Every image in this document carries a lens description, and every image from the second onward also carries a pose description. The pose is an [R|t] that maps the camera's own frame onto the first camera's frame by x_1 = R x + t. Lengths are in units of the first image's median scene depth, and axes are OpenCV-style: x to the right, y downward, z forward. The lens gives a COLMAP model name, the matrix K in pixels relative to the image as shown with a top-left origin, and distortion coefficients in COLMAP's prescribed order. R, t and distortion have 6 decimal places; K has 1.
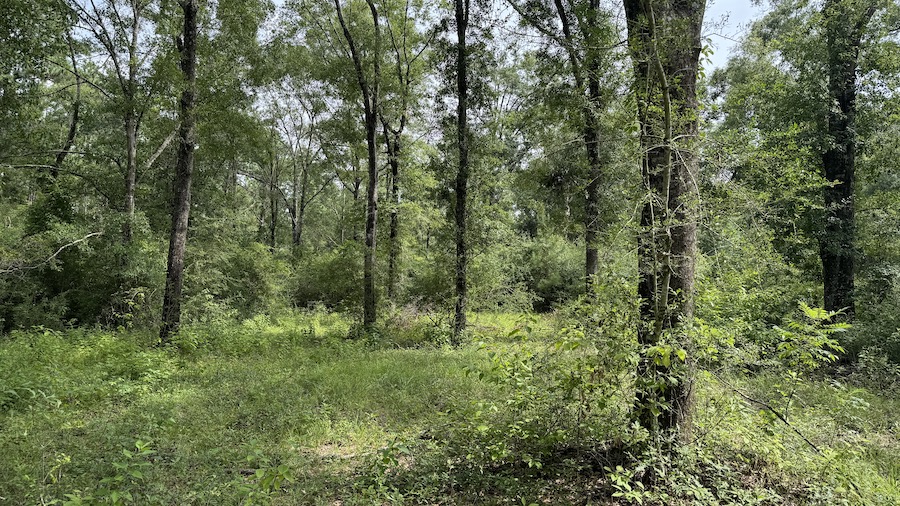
lens RADIAL K [[659.2, 0, 450.0], [0, 659.2, 253.0], [0, 0, 1]] dist [0.003523, -0.069356]
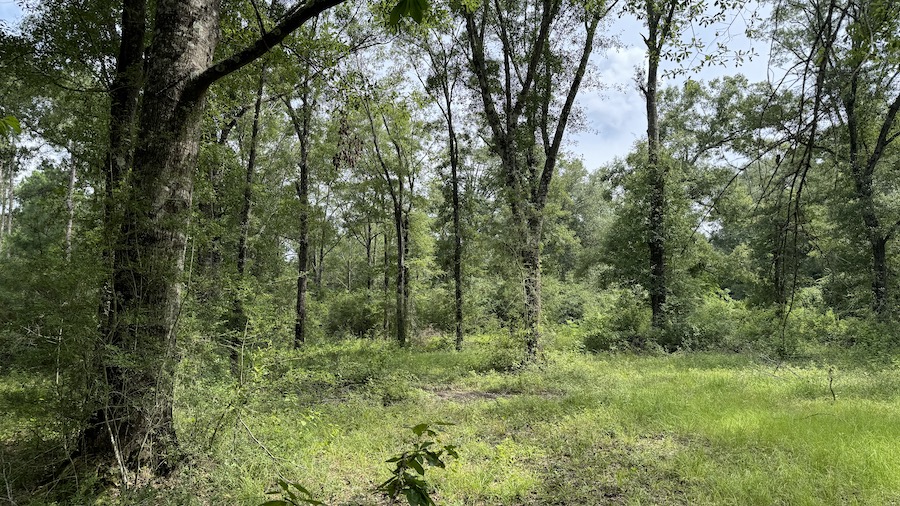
lens RADIAL K [[659.2, 0, 450.0], [0, 659.2, 253.0], [0, 0, 1]] dist [0.003523, -0.069356]
pose [[0.998826, -0.034473, 0.034041, -0.050756], [0.035881, 0.998488, -0.041647, -0.037417], [-0.032554, 0.042819, 0.998552, -0.604417]]
